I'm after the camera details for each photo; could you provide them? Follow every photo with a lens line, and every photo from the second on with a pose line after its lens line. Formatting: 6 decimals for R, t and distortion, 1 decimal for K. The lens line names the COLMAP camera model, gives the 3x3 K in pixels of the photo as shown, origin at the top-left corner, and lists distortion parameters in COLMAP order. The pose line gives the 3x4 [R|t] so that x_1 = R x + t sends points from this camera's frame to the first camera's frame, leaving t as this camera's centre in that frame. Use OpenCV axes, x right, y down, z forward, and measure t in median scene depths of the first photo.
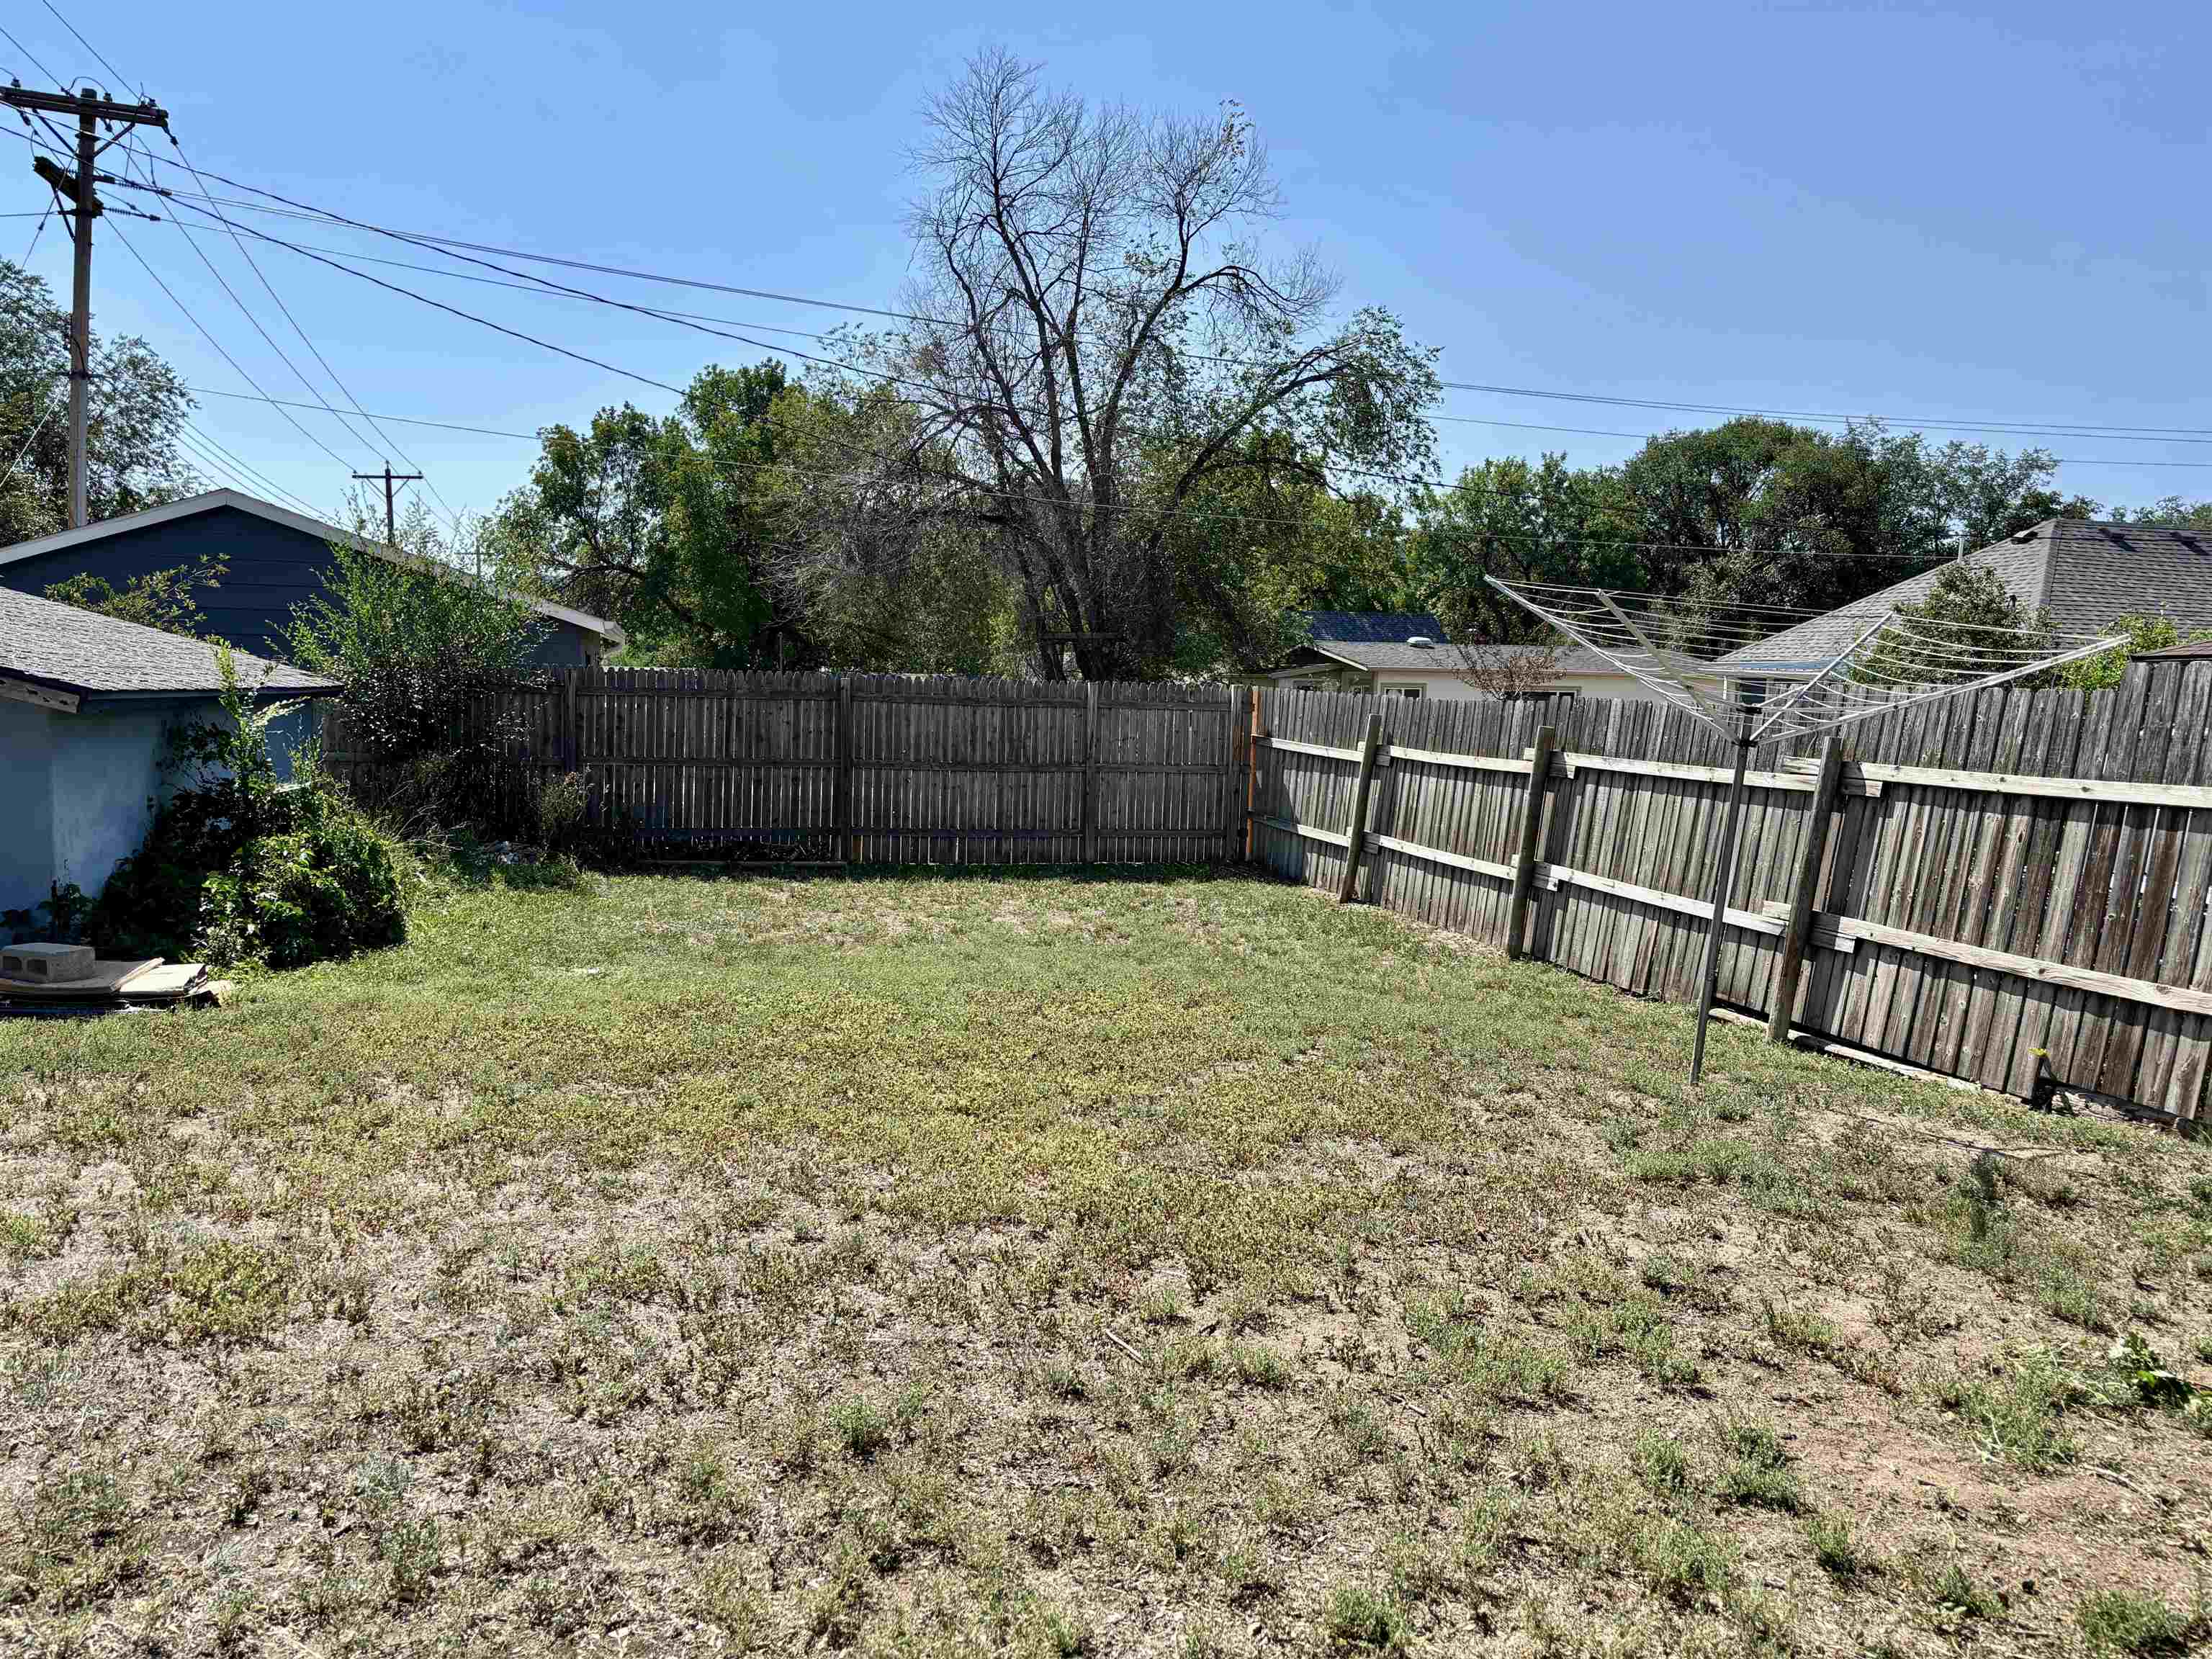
lens RADIAL K [[1645.6, 0, 1089.6], [0, 1645.6, 818.3], [0, 0, 1]] dist [0.074290, -0.111070]
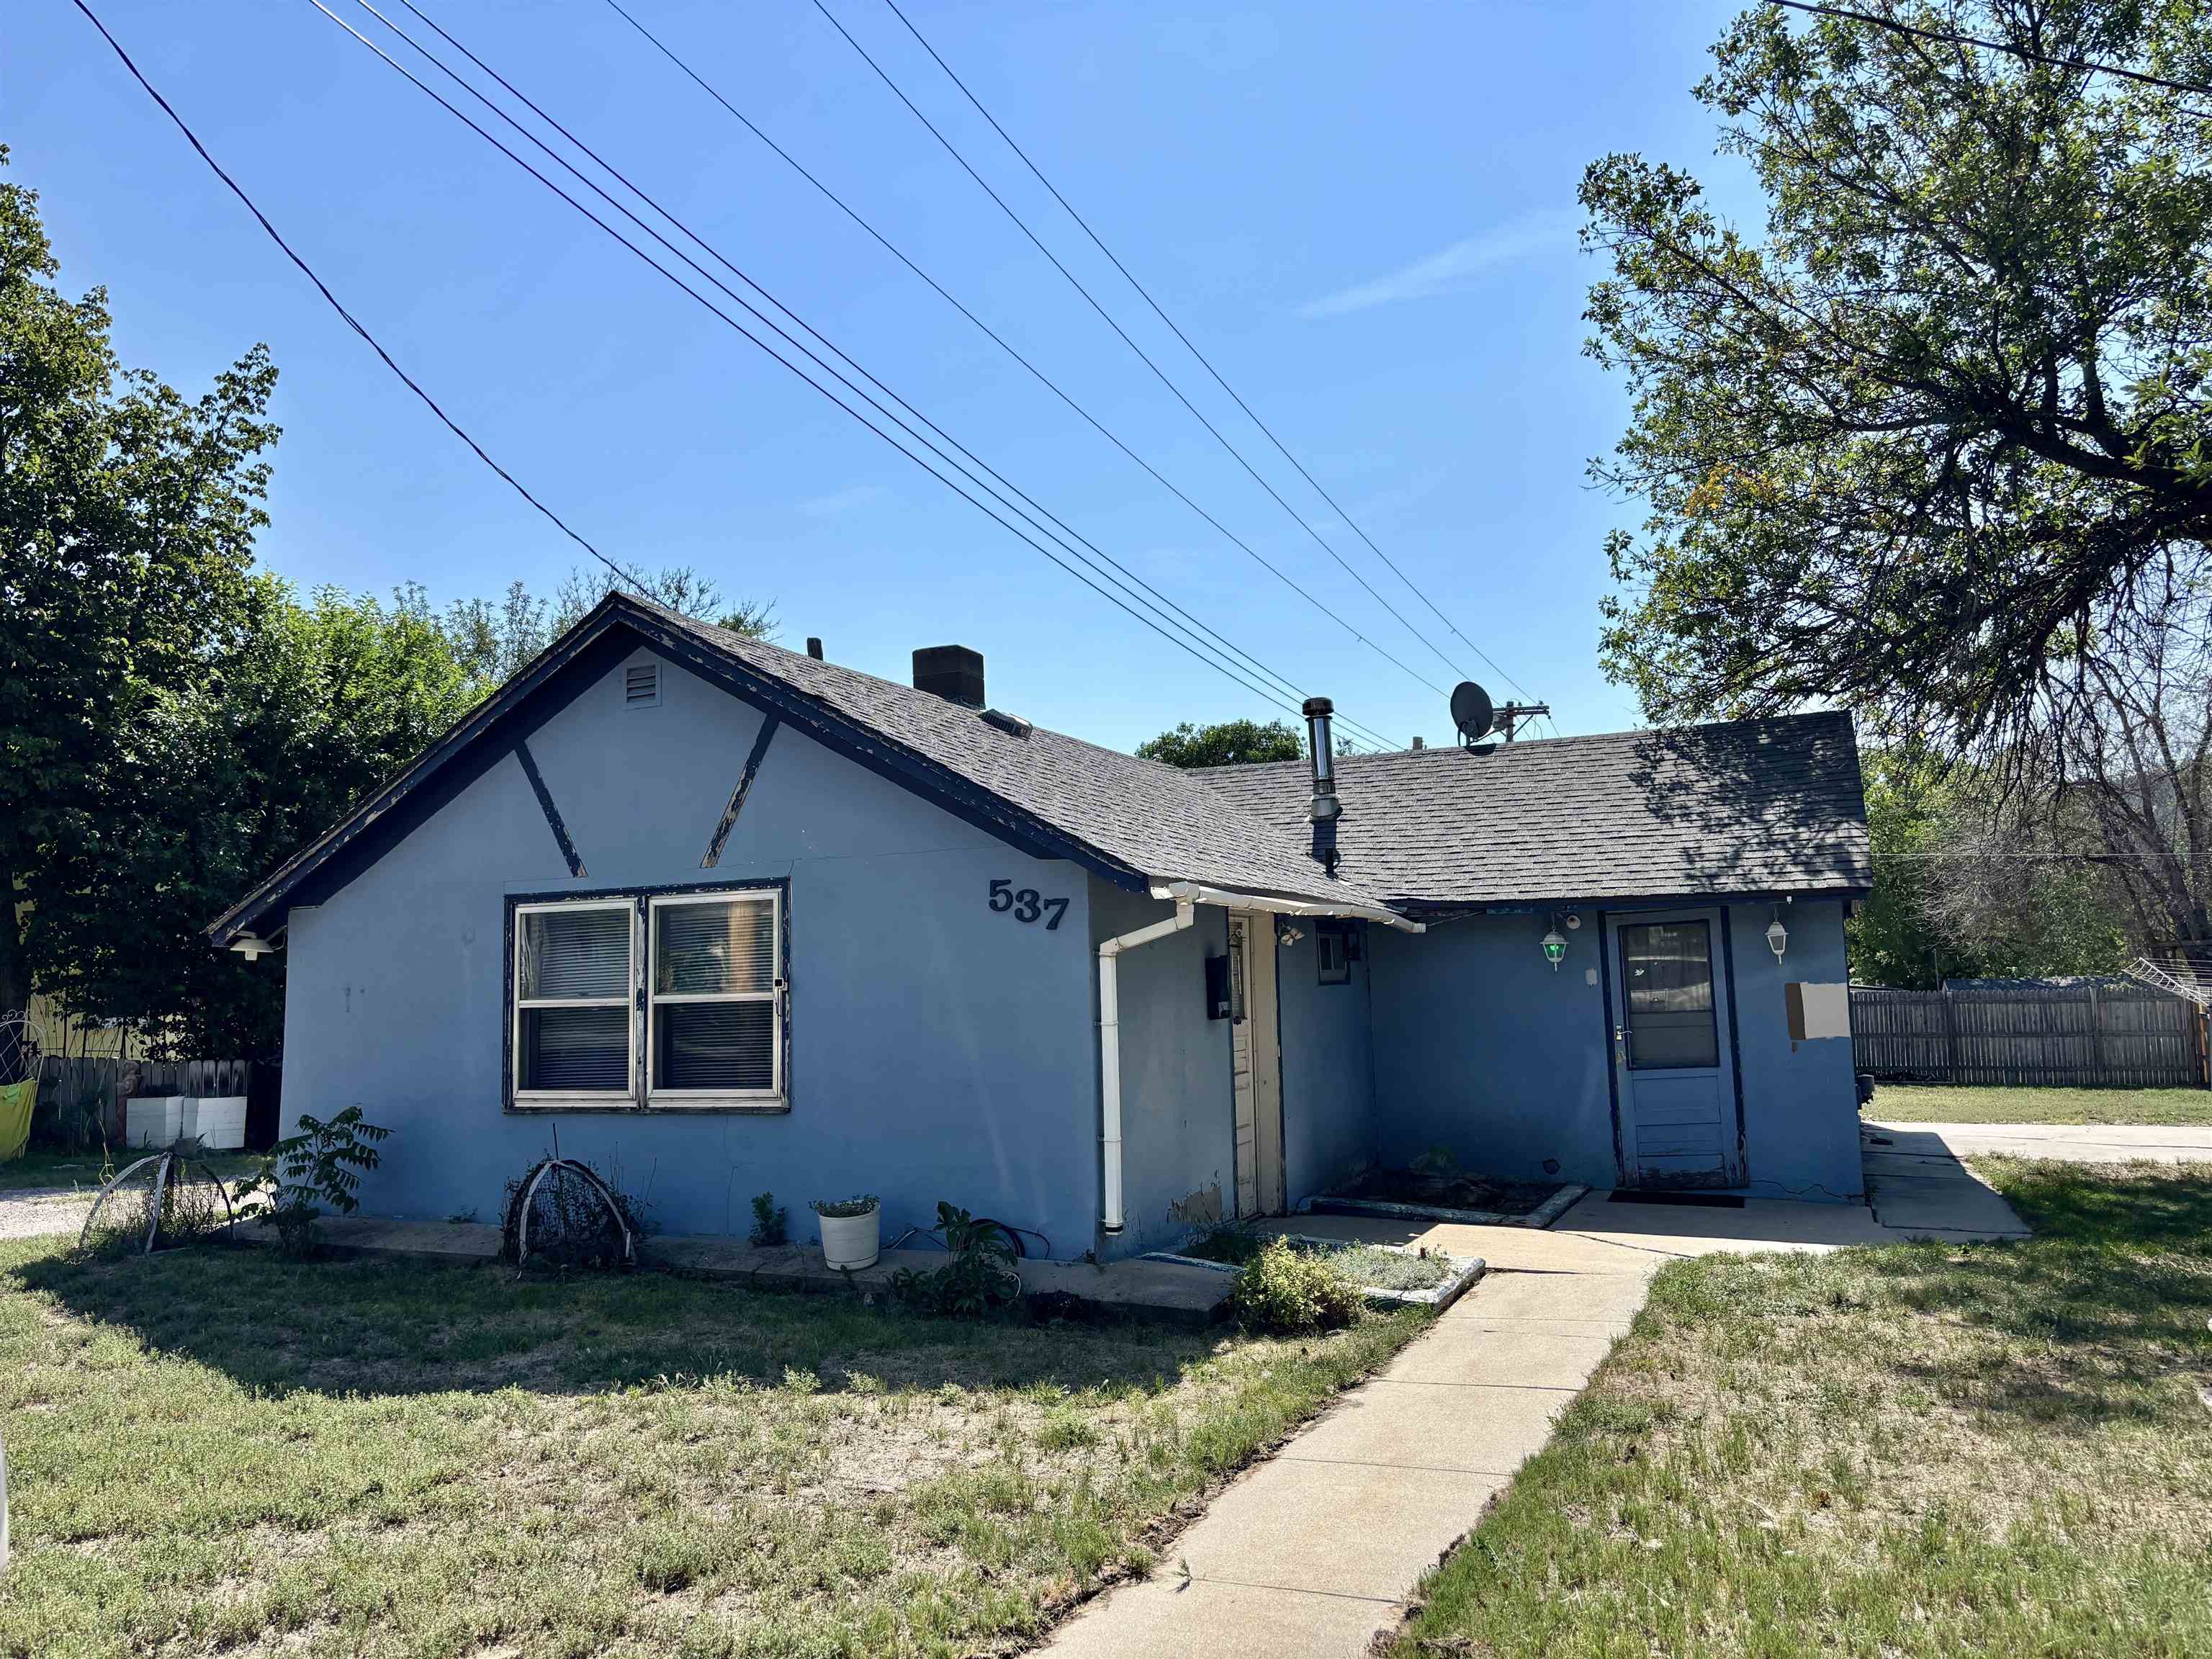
lens RADIAL K [[1645.6, 0, 1089.6], [0, 1645.6, 818.3], [0, 0, 1]] dist [0.074290, -0.111070]
pose [[0.785982, -0.104360, -0.609378, 0.260308], [-0.011657, 0.982974, -0.183376, 0.084289], [0.618140, 0.151234, 0.771383, -1.140597]]
